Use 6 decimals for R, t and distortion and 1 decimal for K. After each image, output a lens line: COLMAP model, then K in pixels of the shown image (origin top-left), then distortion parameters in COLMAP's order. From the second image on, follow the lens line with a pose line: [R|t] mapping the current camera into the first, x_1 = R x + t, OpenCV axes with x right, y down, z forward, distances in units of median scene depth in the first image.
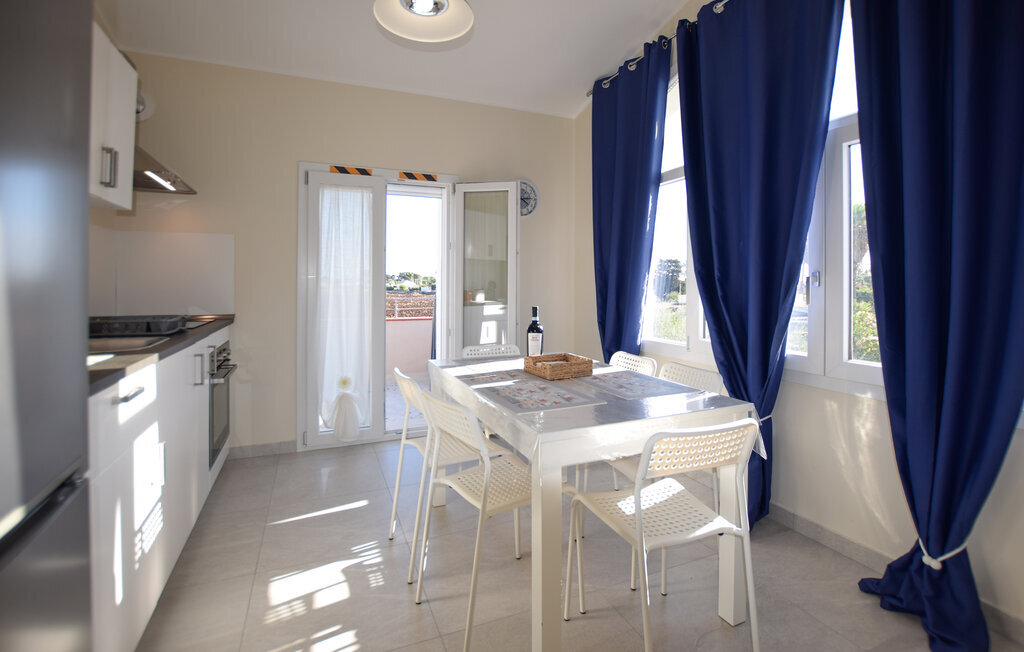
lens RADIAL K [[487.4, 0, 499.5], [0, 487.4, 284.0], [0, 0, 1]] dist [-0.005059, -0.000767]
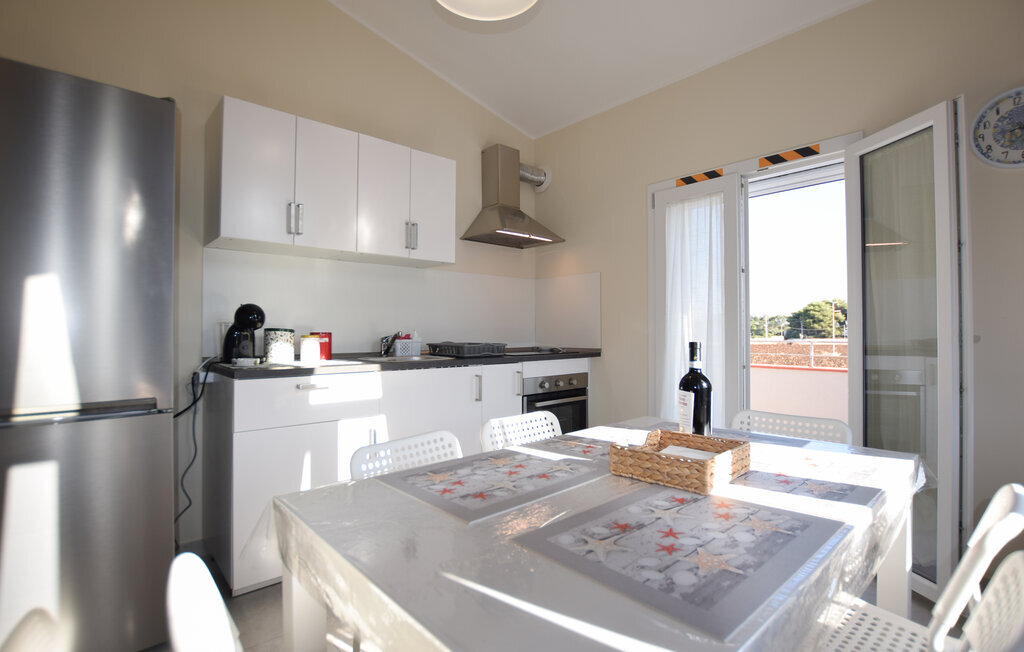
lens RADIAL K [[487.4, 0, 508.2], [0, 487.4, 326.7], [0, 0, 1]] dist [-0.005059, -0.000767]
pose [[0.338614, -0.008644, -0.940886, 0.352142], [-0.000536, 0.999956, -0.009379, 0.023582], [0.940925, 0.003680, 0.338595, 0.429849]]
